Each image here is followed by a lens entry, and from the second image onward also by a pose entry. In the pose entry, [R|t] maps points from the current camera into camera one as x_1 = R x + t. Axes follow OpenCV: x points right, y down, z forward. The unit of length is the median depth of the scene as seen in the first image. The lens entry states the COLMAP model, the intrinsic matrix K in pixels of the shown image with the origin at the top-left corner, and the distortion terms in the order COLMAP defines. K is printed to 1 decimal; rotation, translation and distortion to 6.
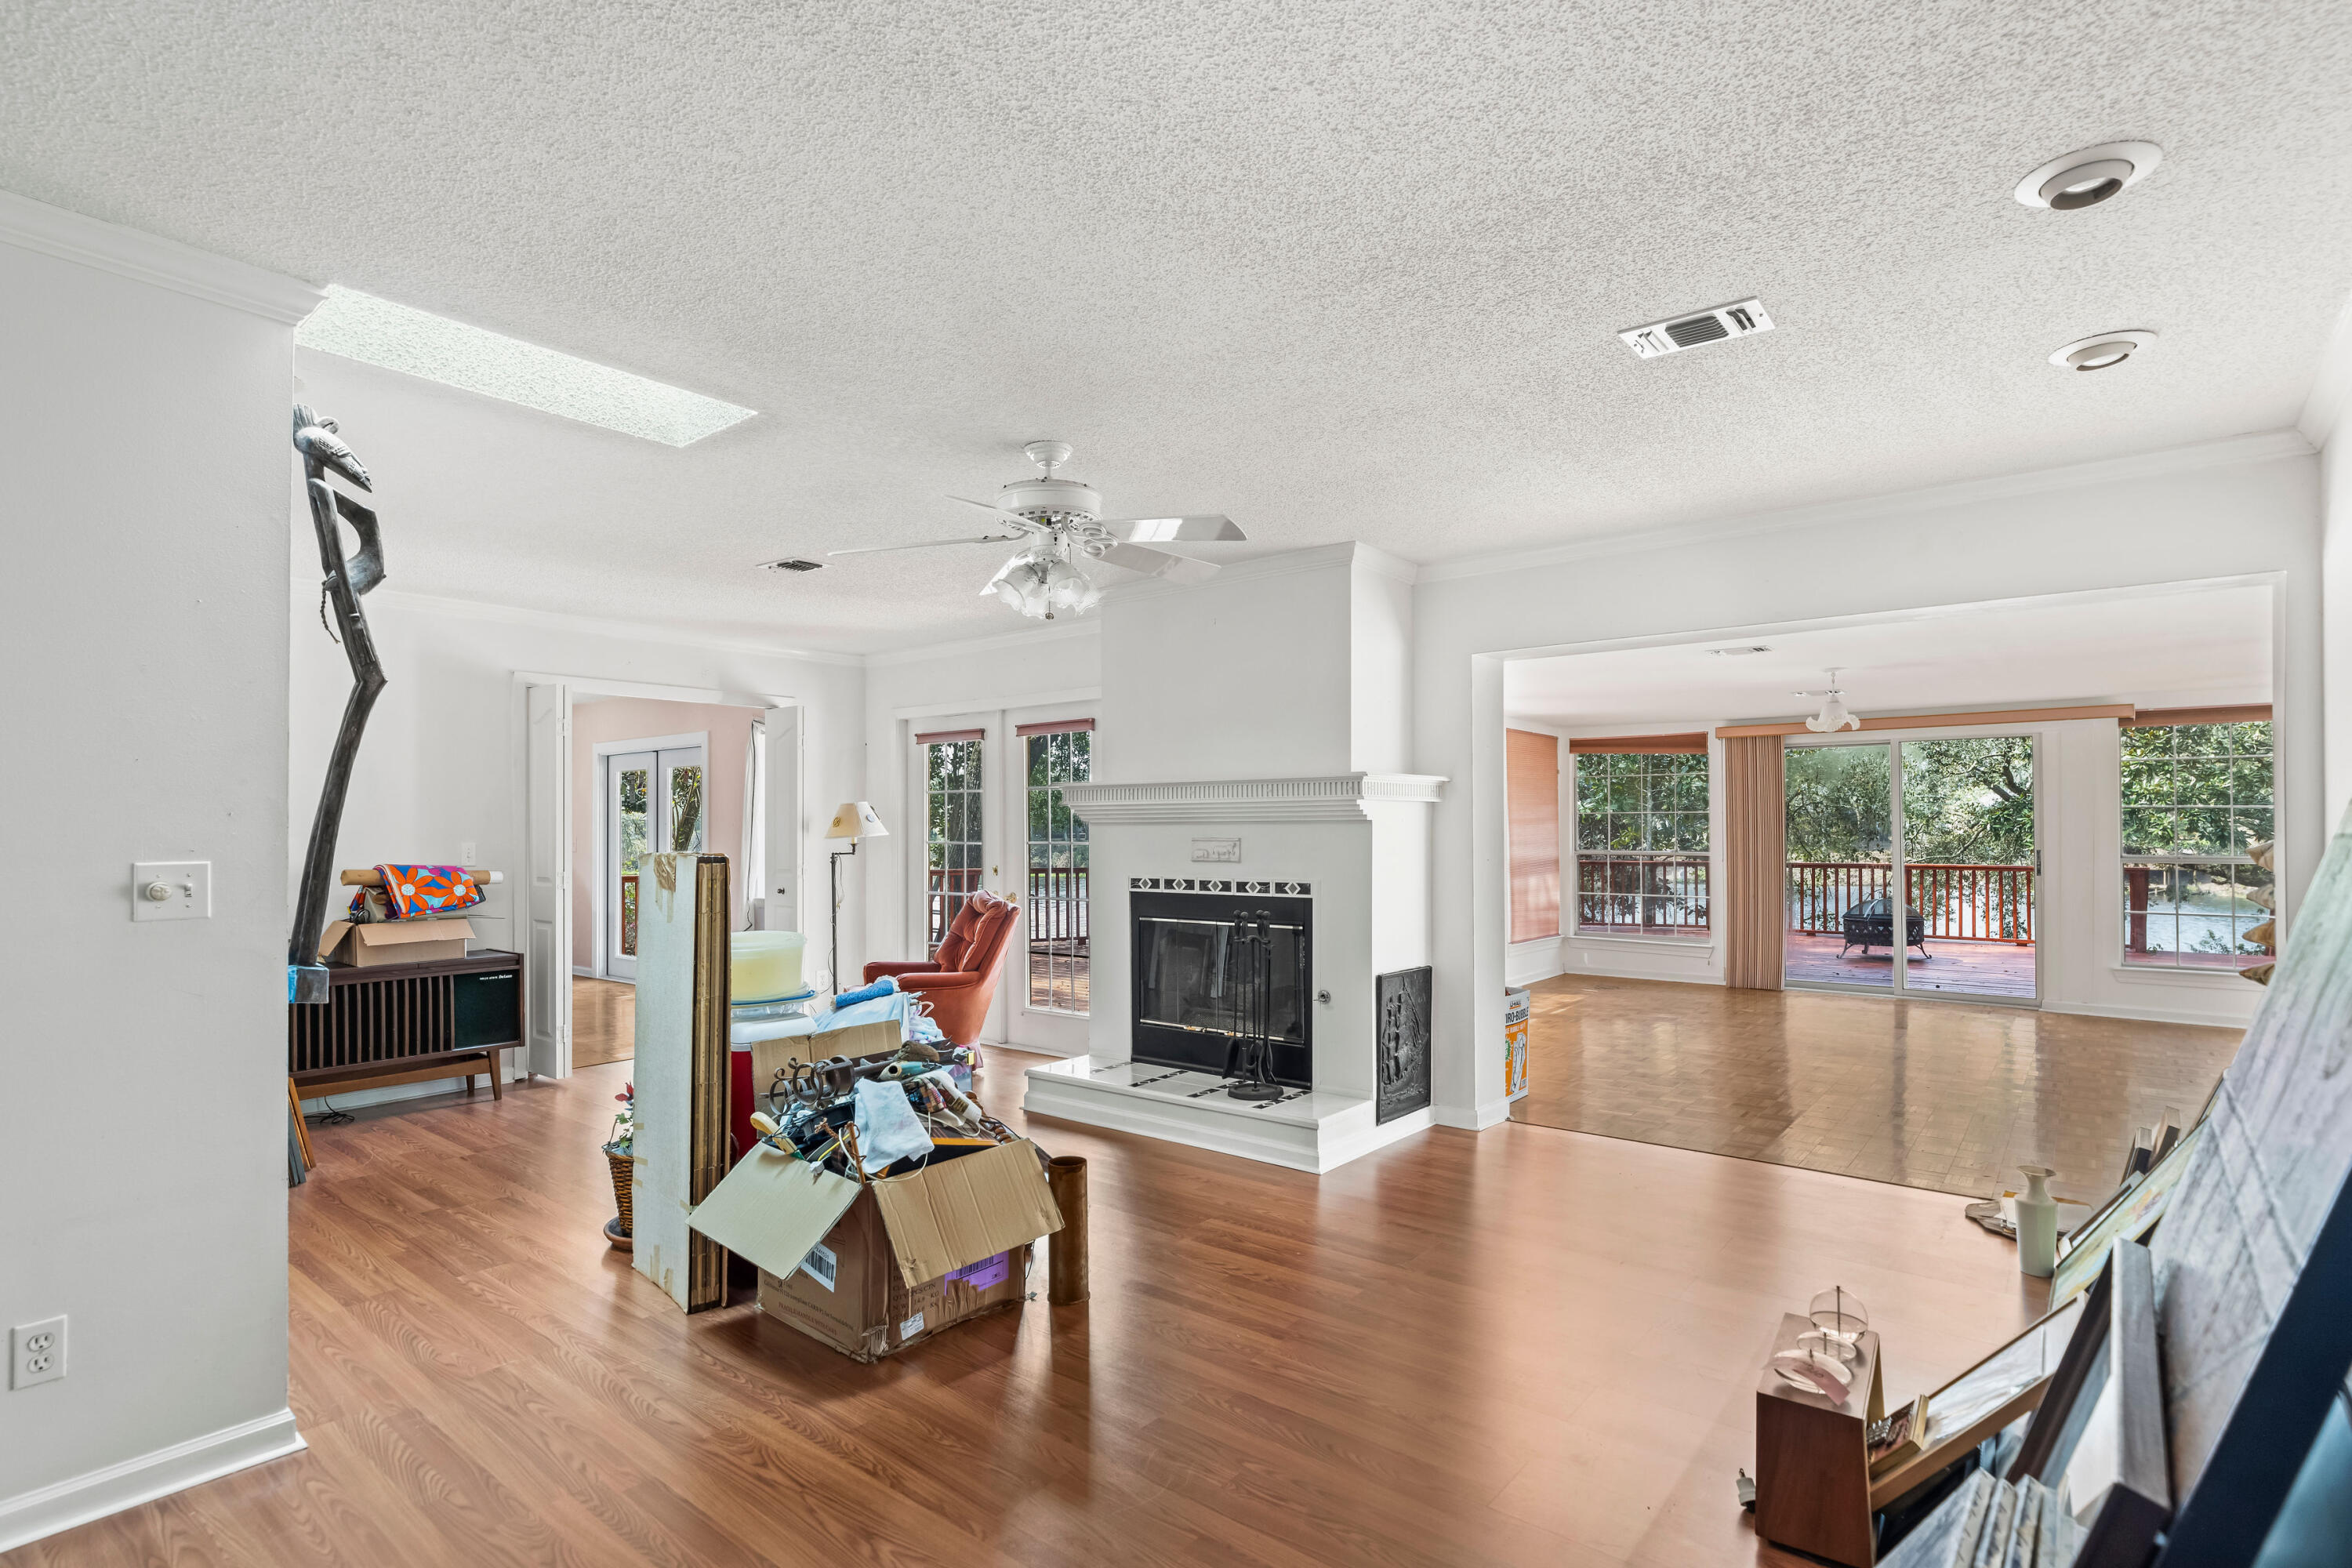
lens RADIAL K [[1181.1, 0, 1176.0], [0, 1181.1, 784.0], [0, 0, 1]] dist [-0.002562, -0.000492]
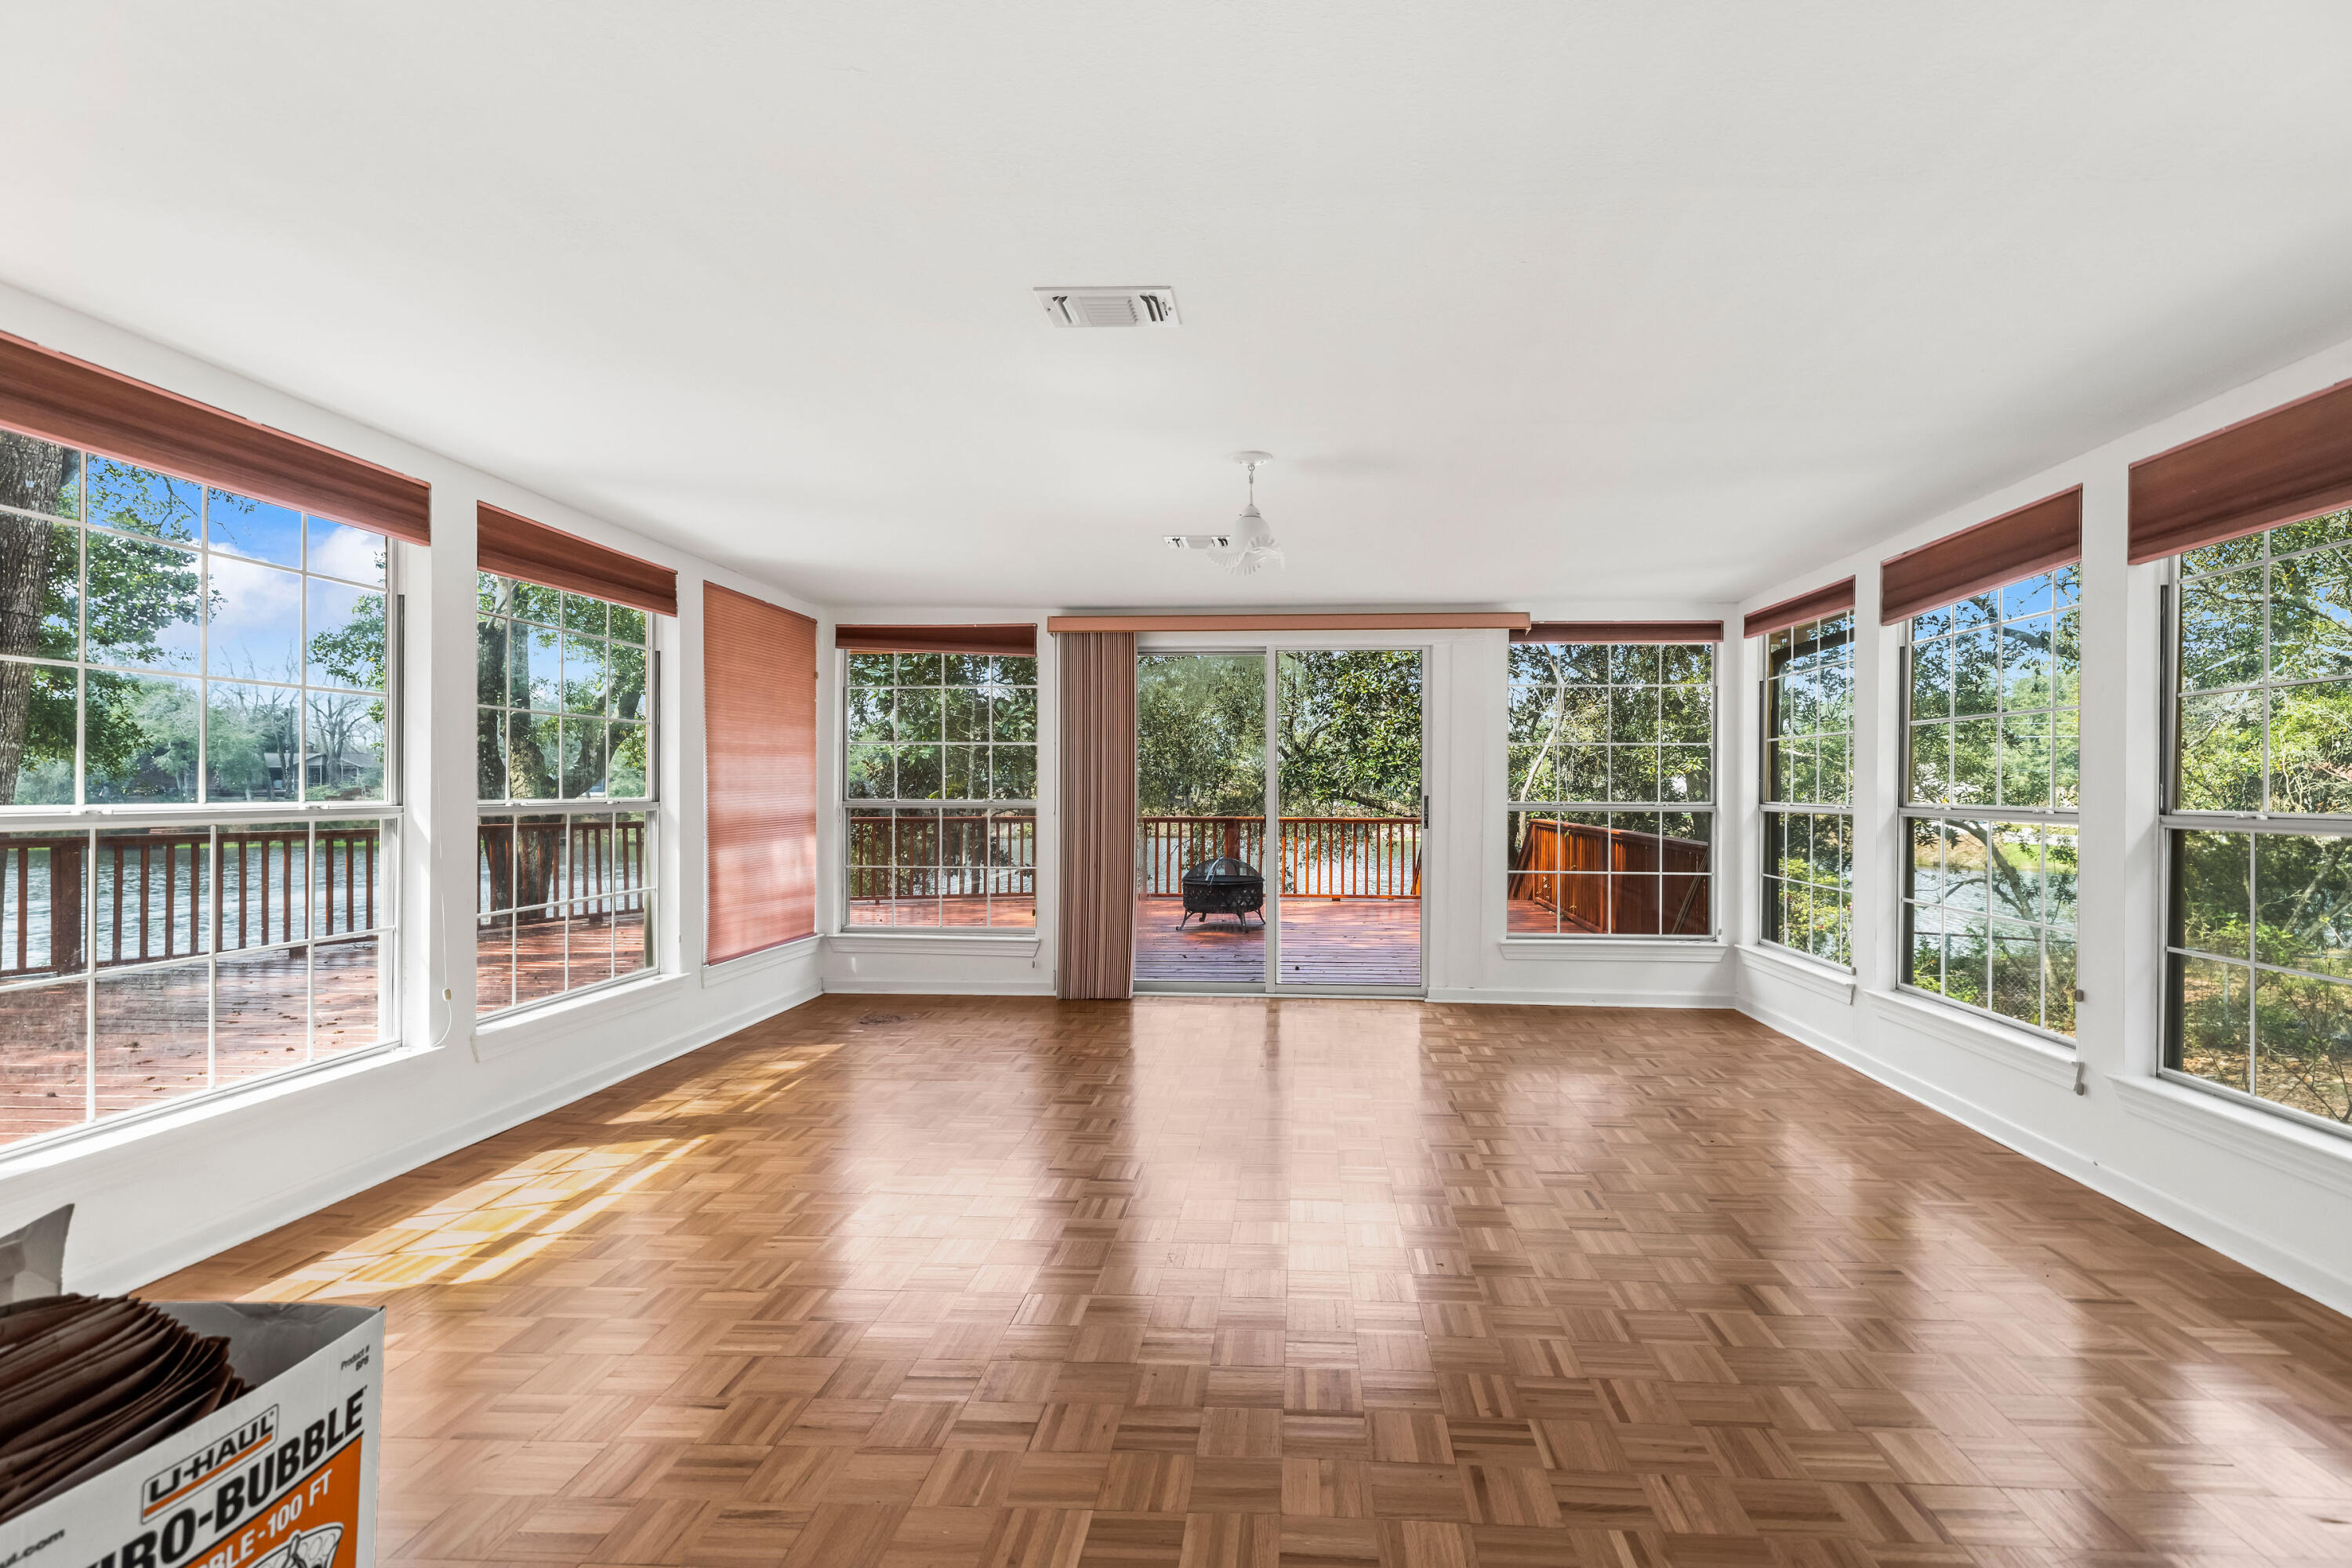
lens RADIAL K [[1062.4, 0, 1176.0], [0, 1062.4, 784.0], [0, 0, 1]] dist [-0.000073, 0.000002]
pose [[0.849658, 0.002733, 0.527328, 0.189074], [-0.018871, 0.999504, 0.025227, 0.029613], [-0.526997, -0.031386, 0.849287, 0.419865]]
